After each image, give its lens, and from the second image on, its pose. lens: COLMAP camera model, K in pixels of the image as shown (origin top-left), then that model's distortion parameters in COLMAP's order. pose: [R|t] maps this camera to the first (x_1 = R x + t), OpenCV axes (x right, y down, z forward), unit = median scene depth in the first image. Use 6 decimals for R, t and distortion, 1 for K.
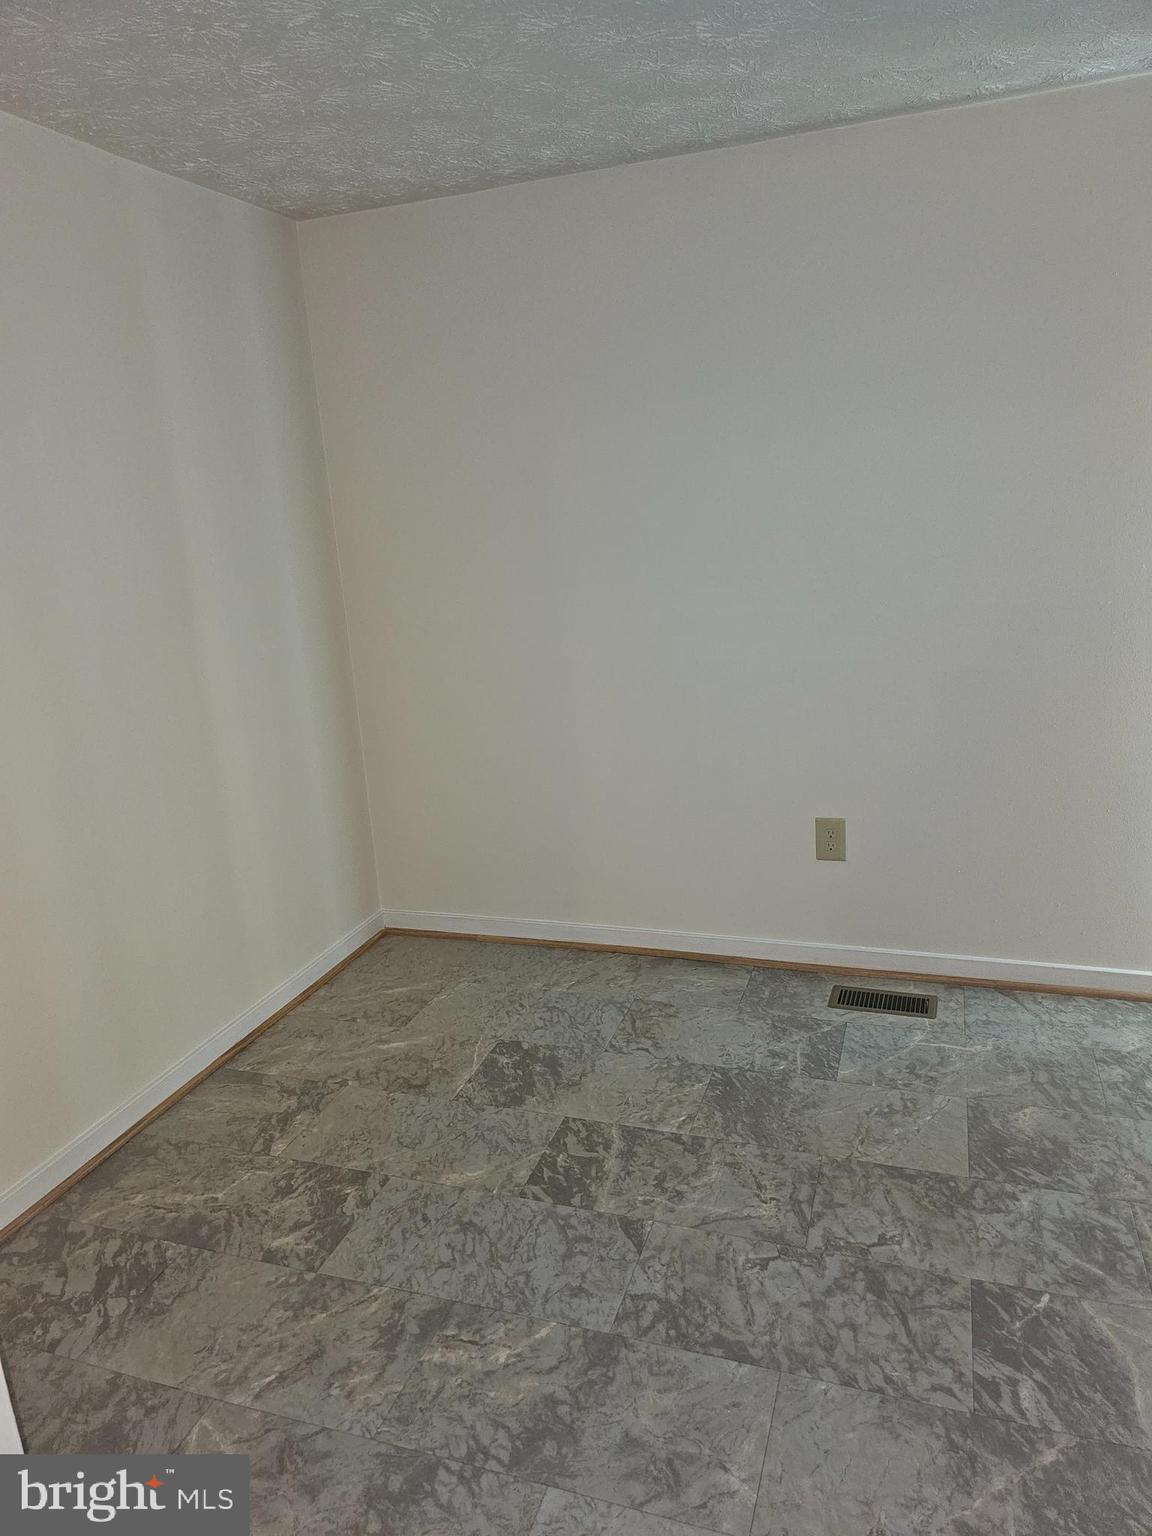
lens RADIAL K [[1034.8, 0, 583.4], [0, 1034.8, 766.6], [0, 0, 1]] dist [0.021403, -0.014497]
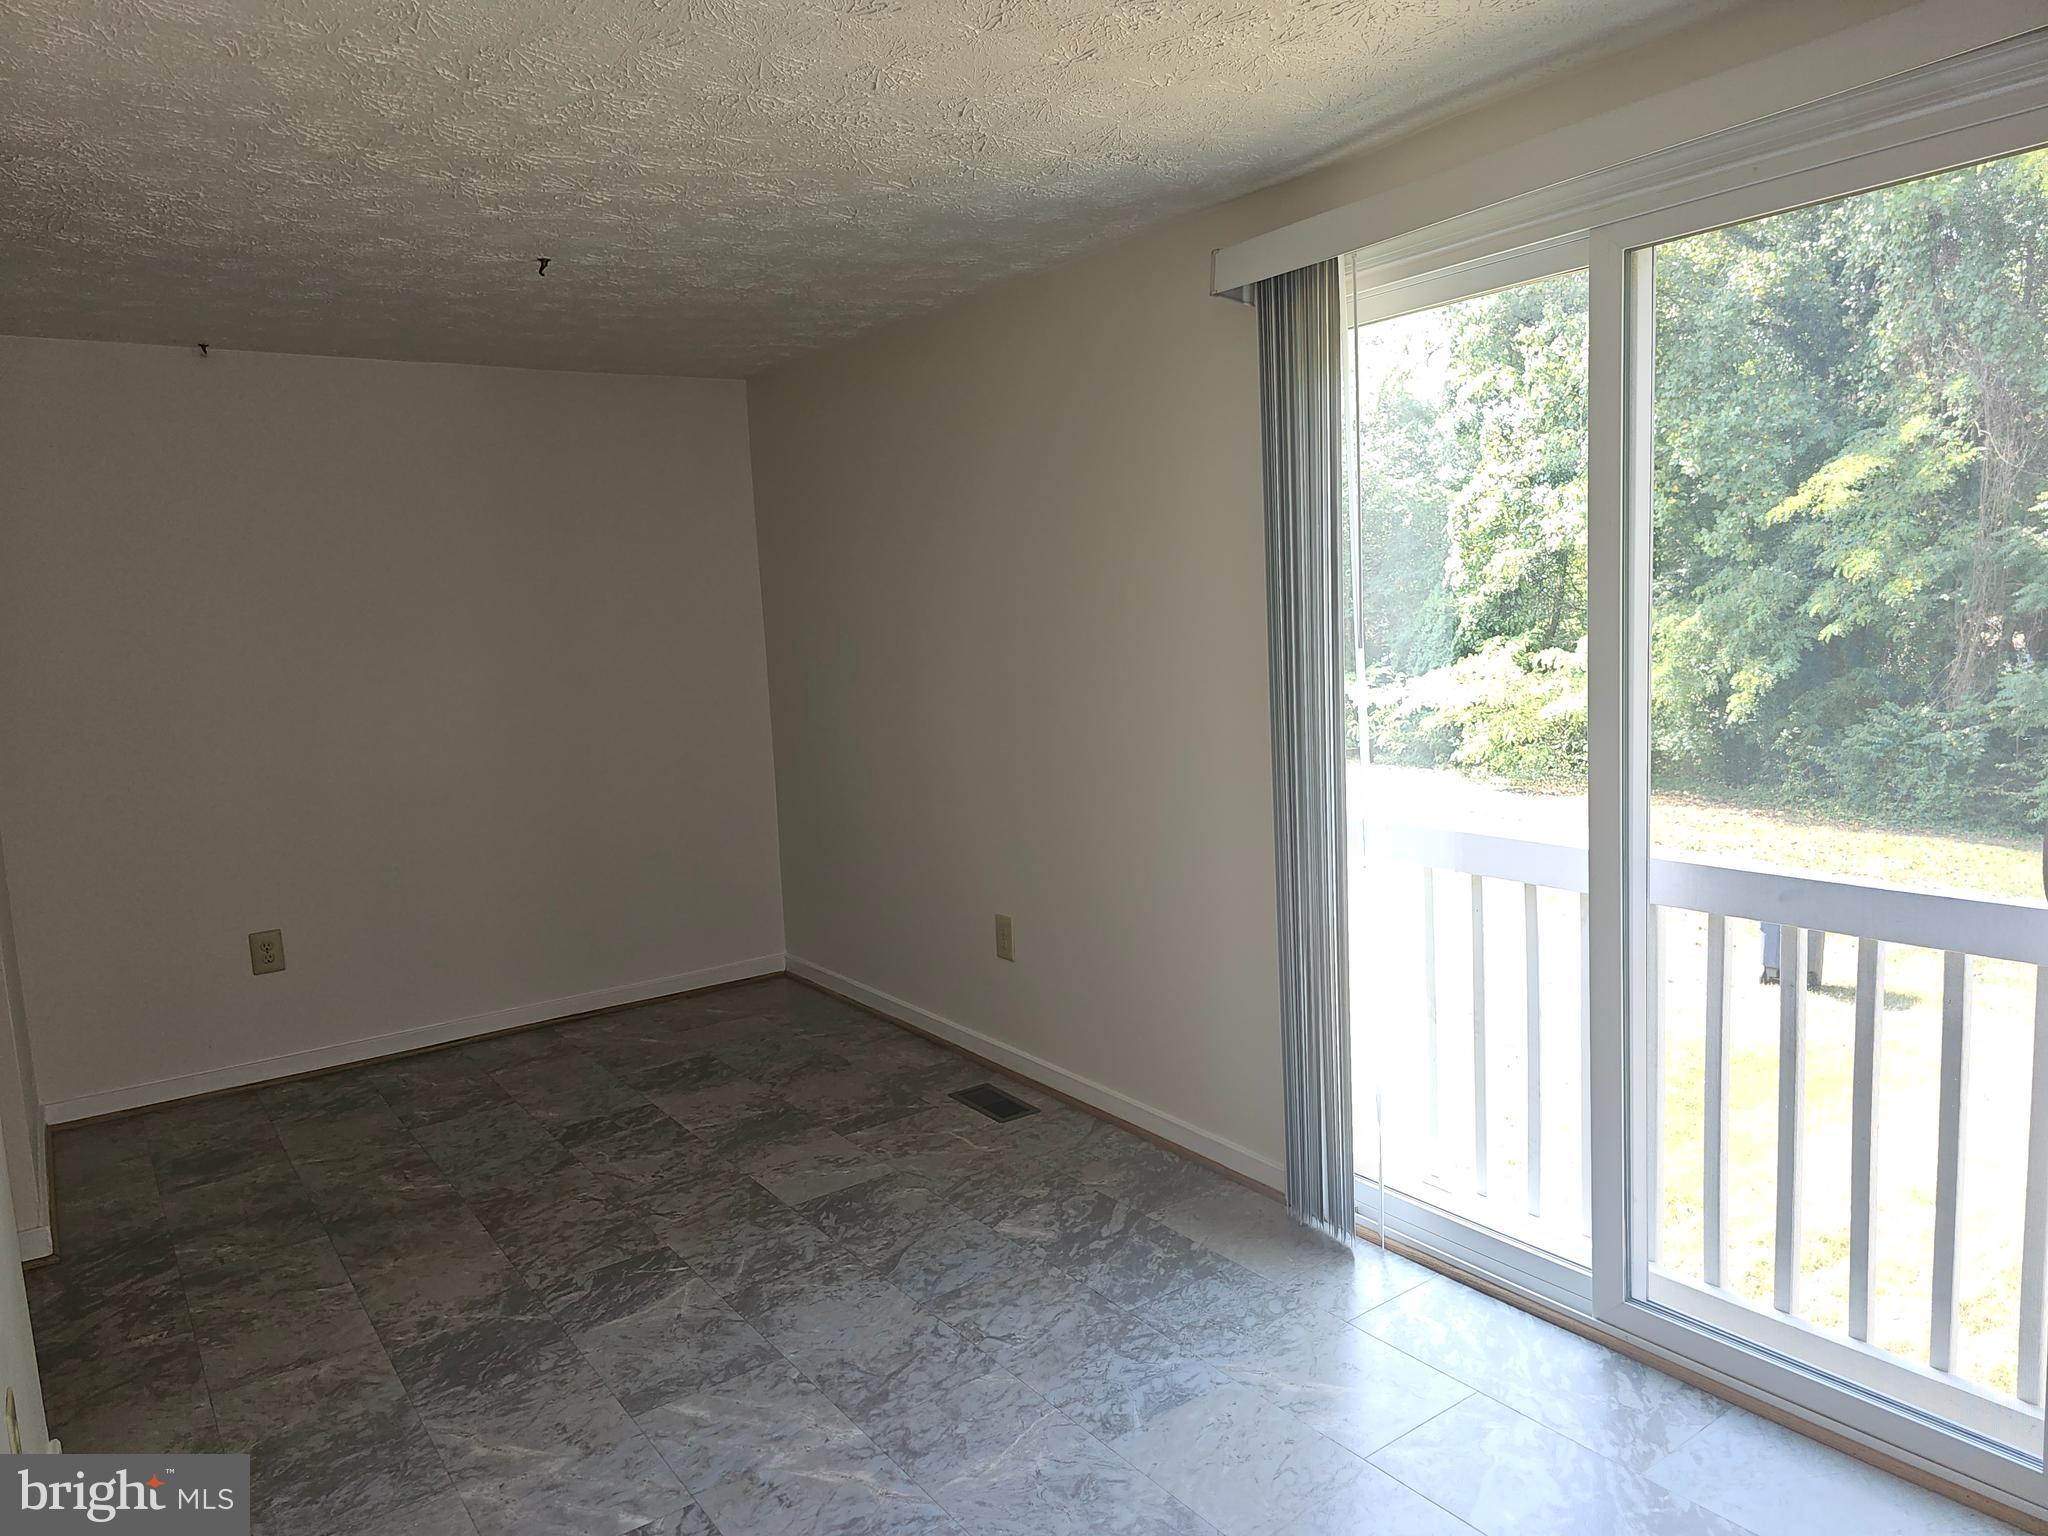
lens RADIAL K [[1379.8, 0, 1020.1], [0, 1379.8, 767.1], [0, 0, 1]] dist [0.021403, -0.014497]
pose [[0.808694, 0.089383, -0.581399, 1.365879], [-0.144321, 0.988327, -0.048800, -0.039965], [0.570251, 0.123372, 0.812153, -0.135682]]
